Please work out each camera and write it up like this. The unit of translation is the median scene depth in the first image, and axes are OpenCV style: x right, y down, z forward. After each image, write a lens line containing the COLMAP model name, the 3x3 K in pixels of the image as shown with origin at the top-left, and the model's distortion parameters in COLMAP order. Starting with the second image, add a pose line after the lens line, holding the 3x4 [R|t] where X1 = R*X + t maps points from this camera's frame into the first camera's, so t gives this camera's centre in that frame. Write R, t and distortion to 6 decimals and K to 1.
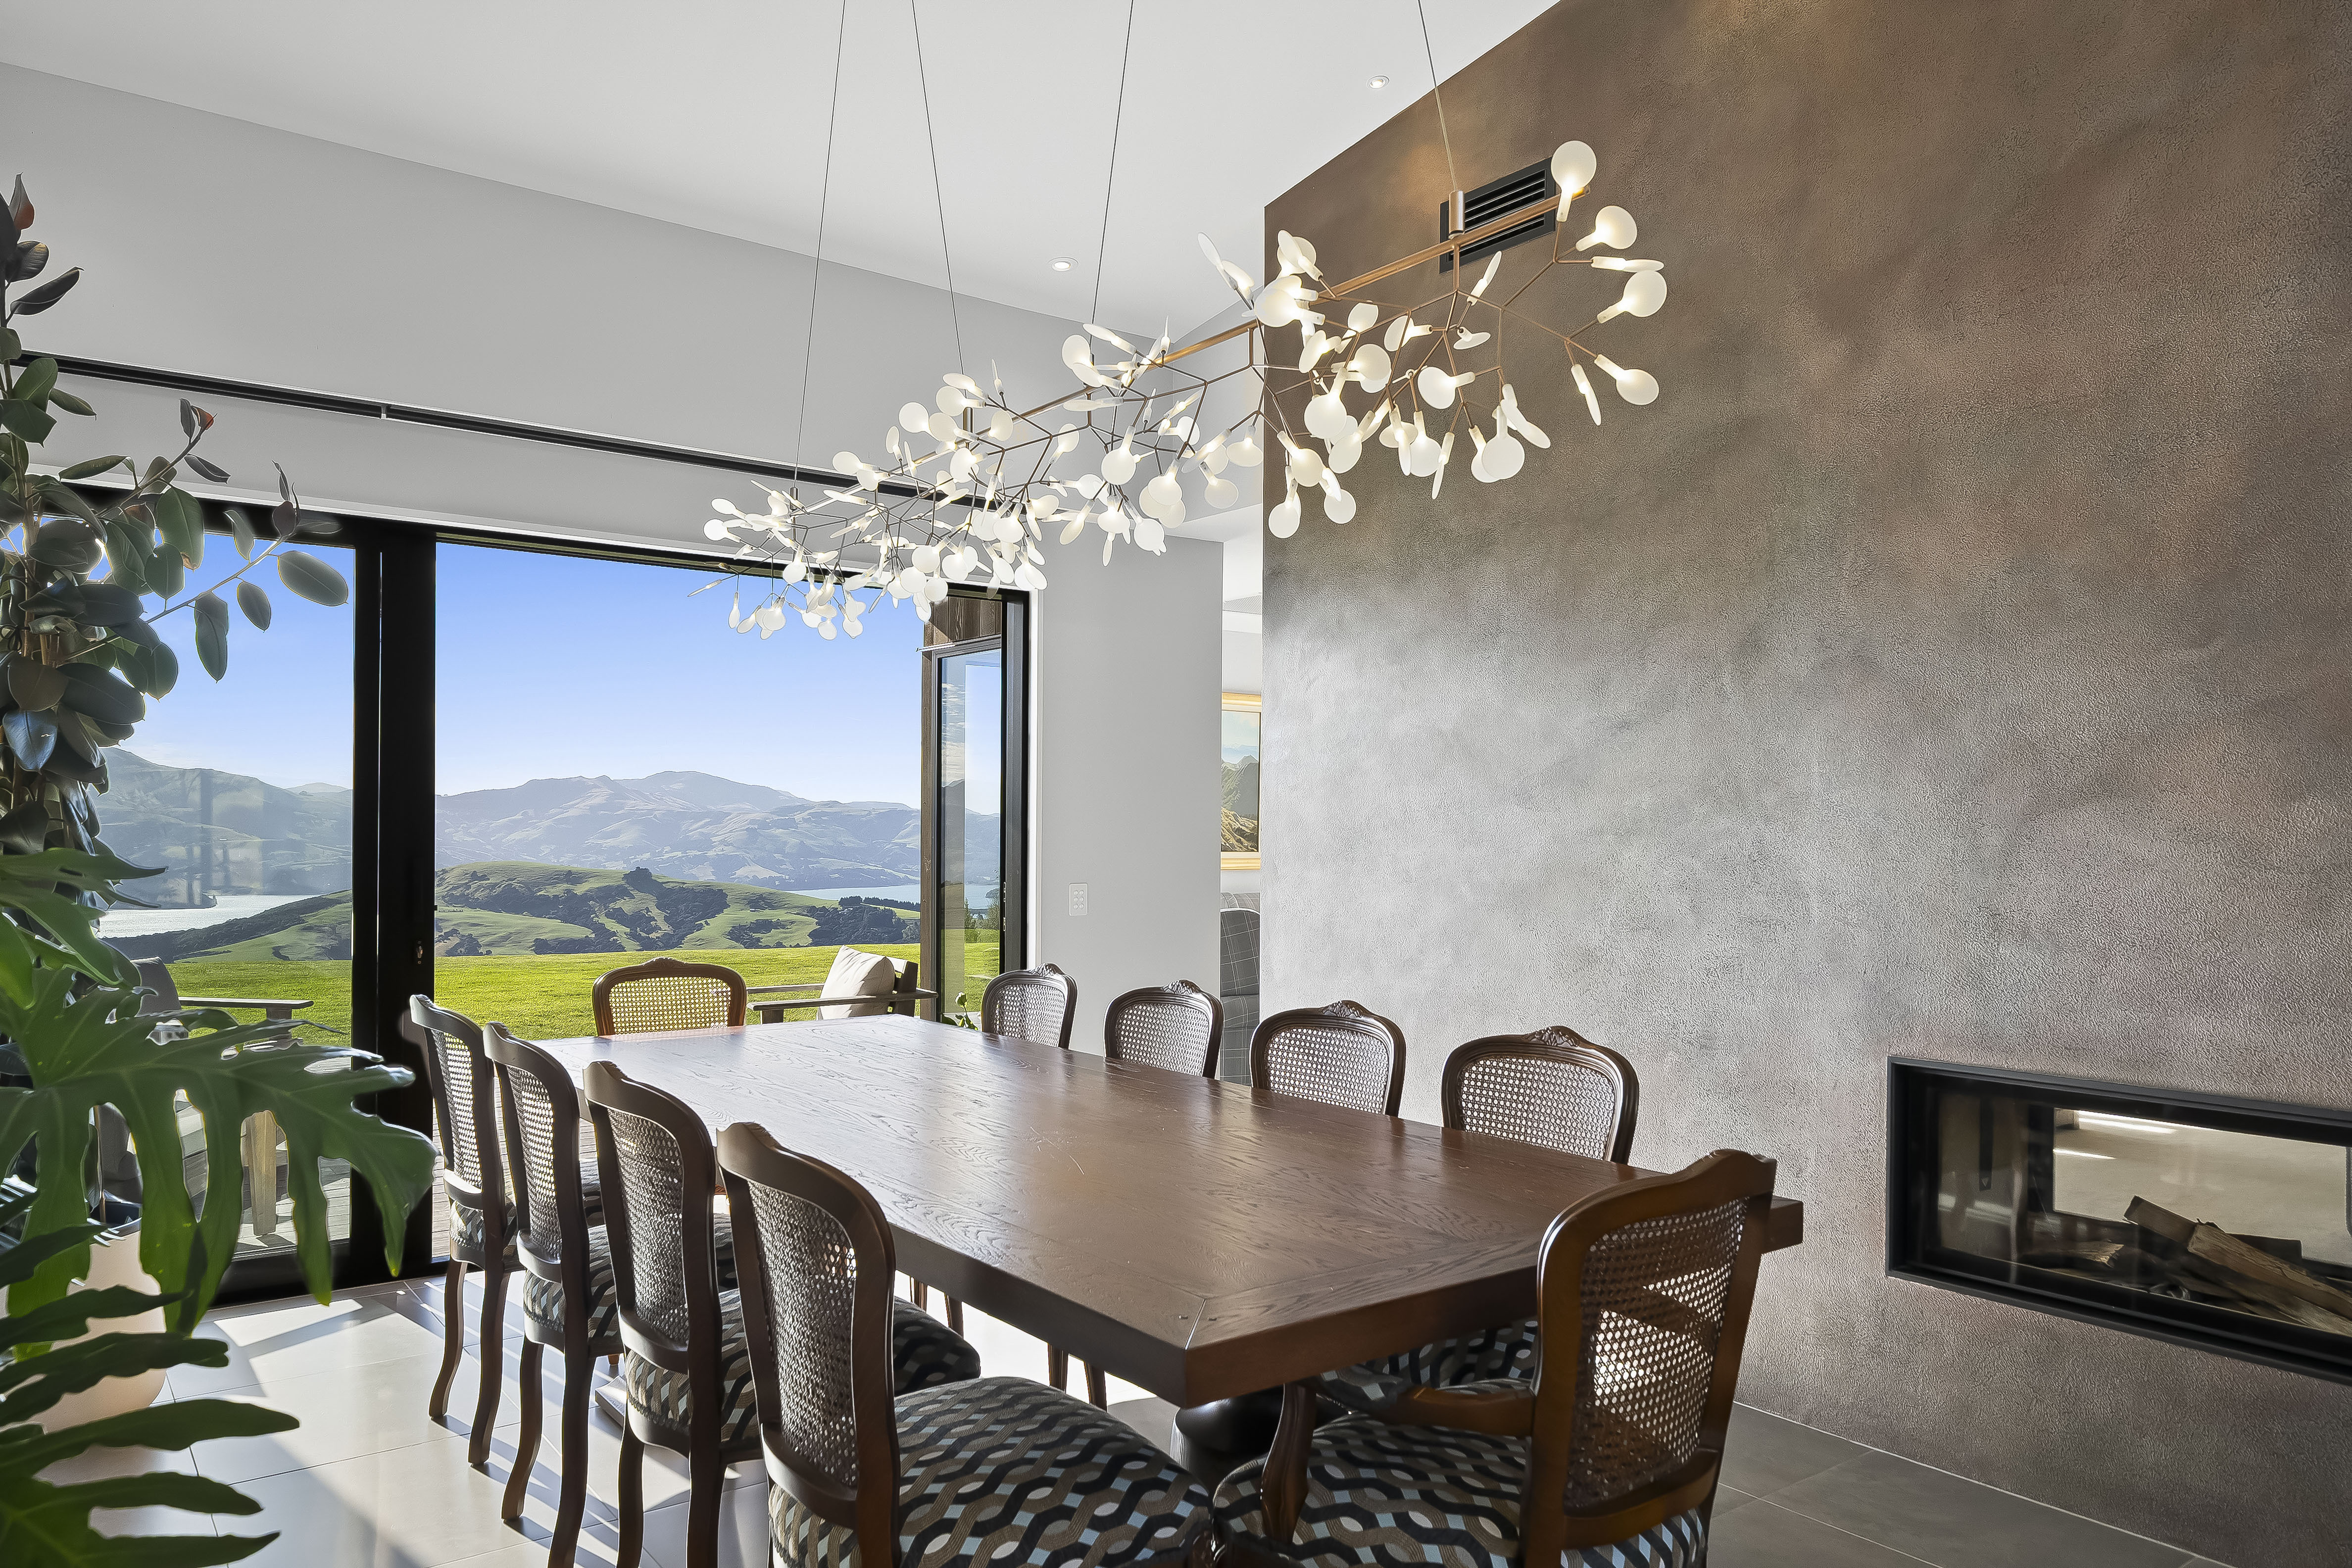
lens RADIAL K [[1596.6, 0, 1173.0], [0, 1596.6, 804.1], [0, 0, 1]] dist [0.005412, 0.002332]
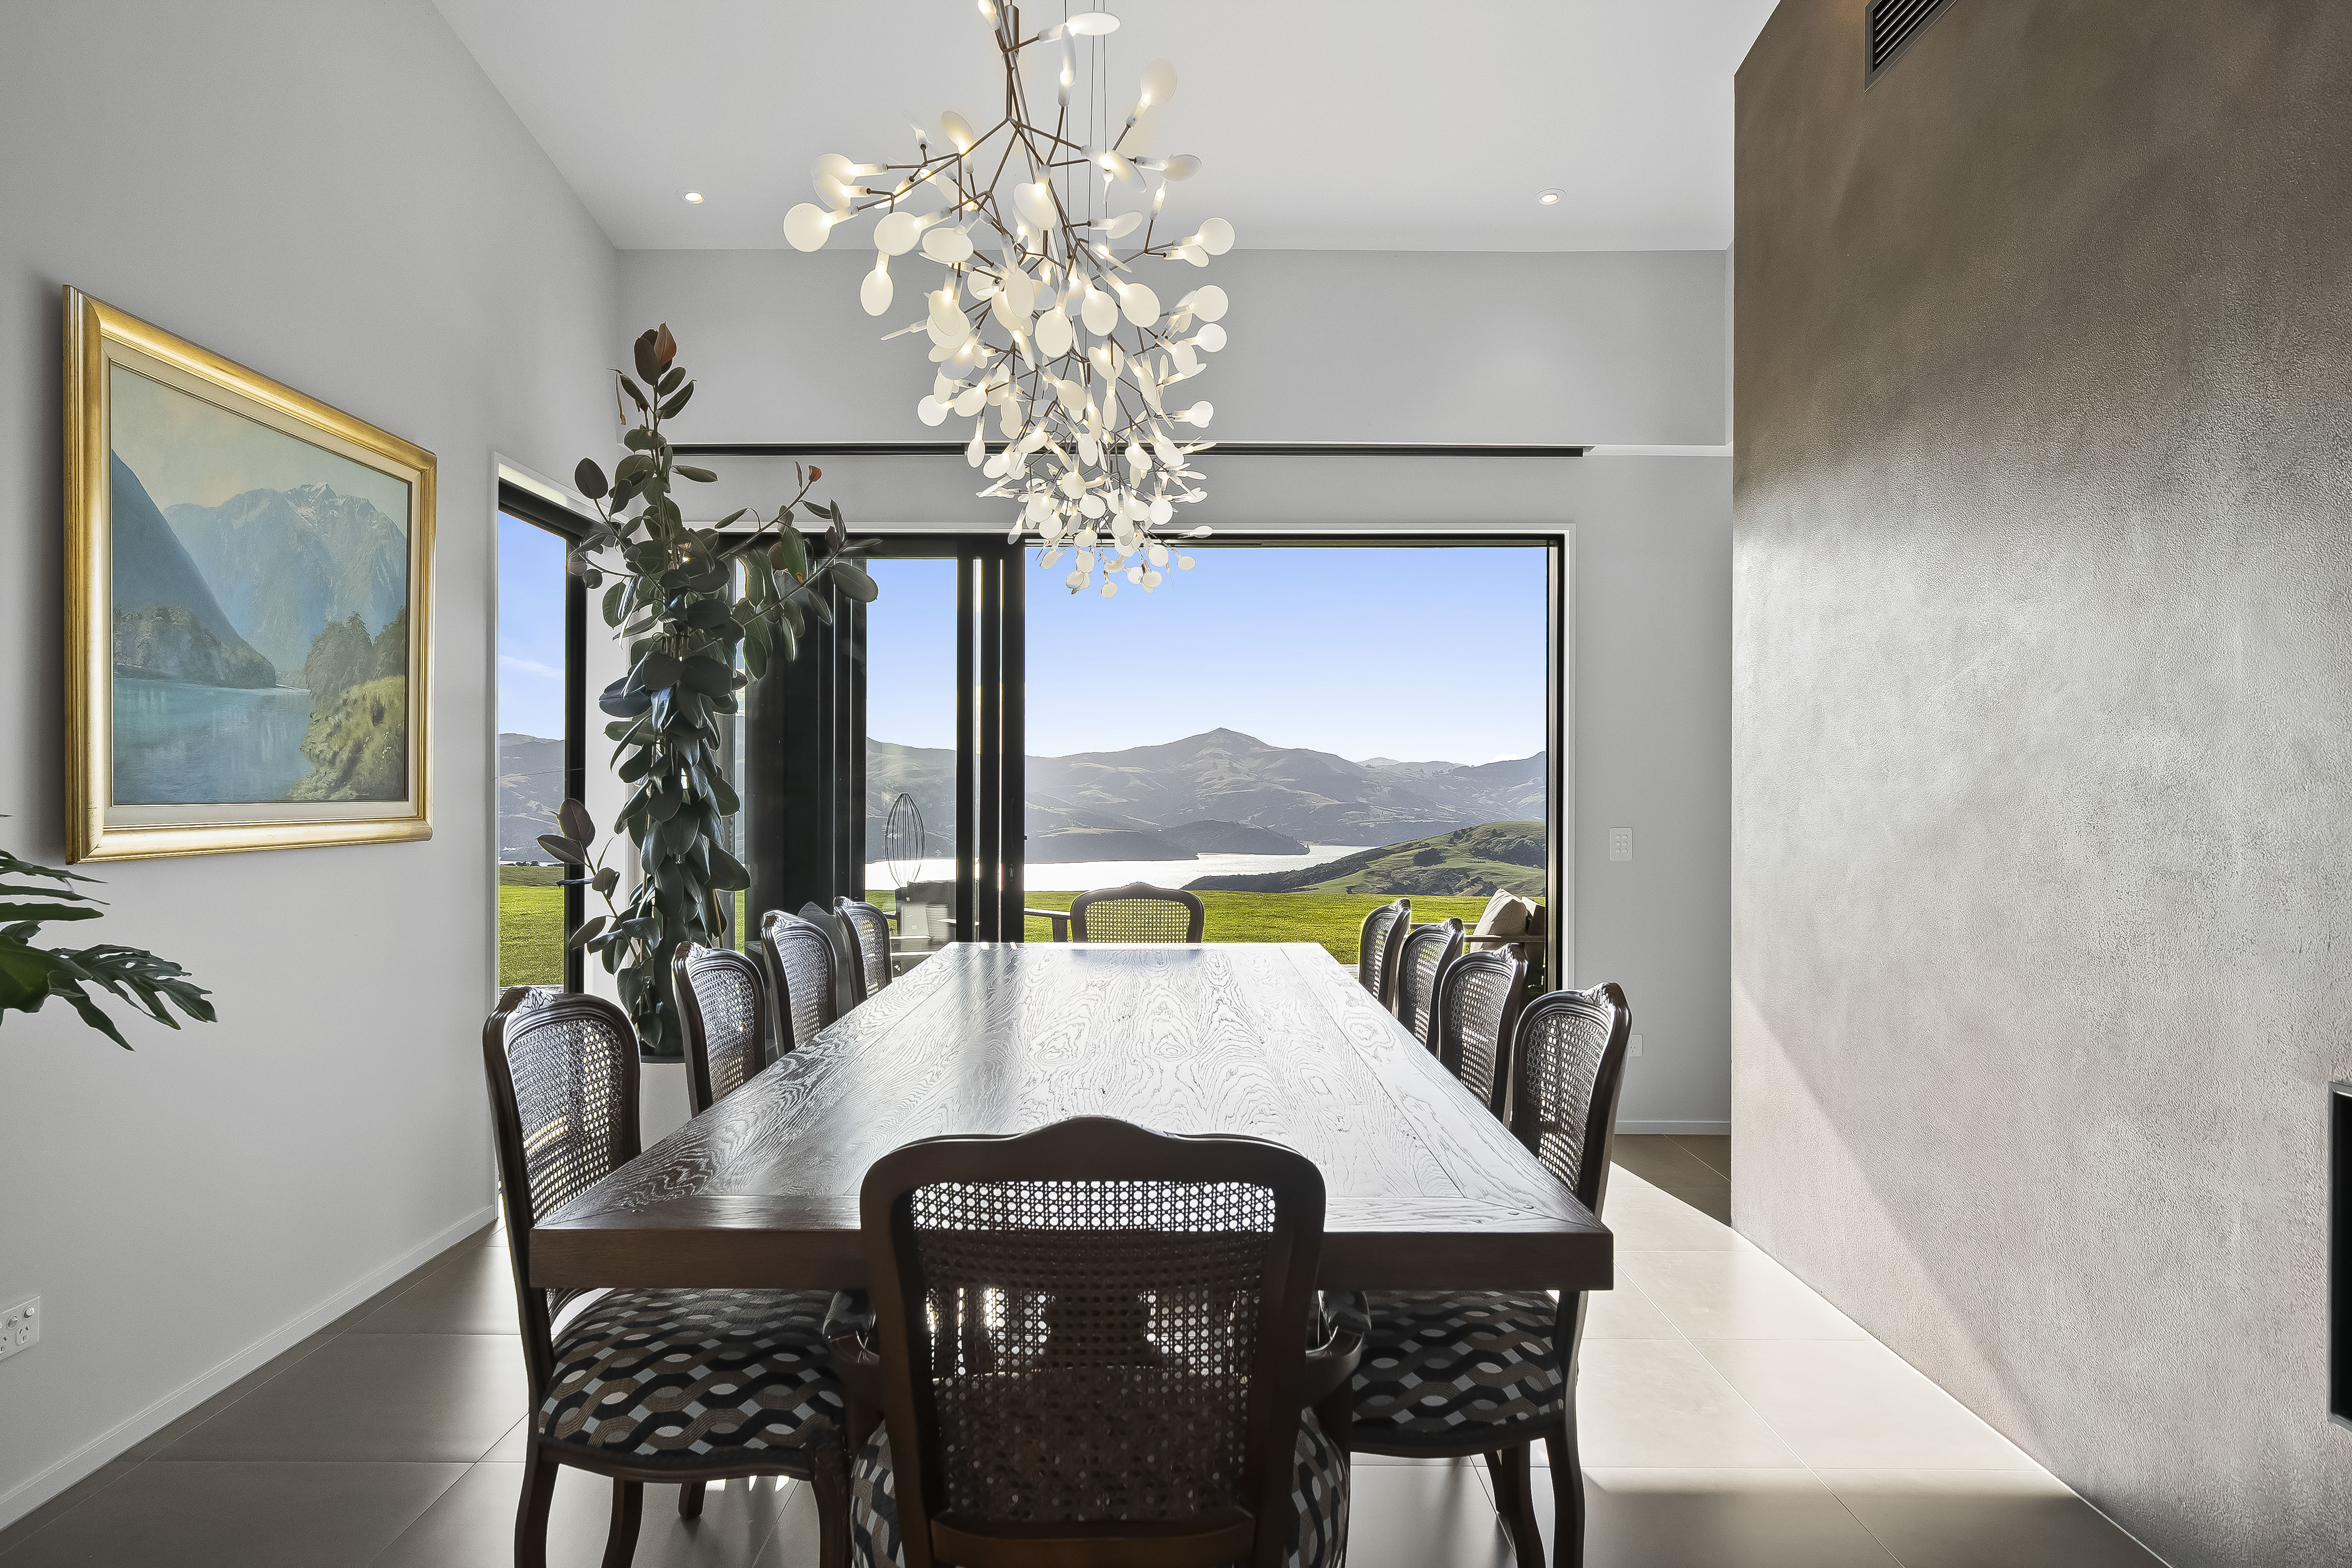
lens RADIAL K [[1414.2, 0, 1178.1], [0, 1414.2, 779.0], [0, 0, 1]] dist [0.001124, -0.001815]
pose [[0.793719, -0.010952, -0.608185, 0.397988], [0.013677, 0.999906, -0.000156, 0.026111], [0.608130, -0.008195, 0.793795, 0.239699]]
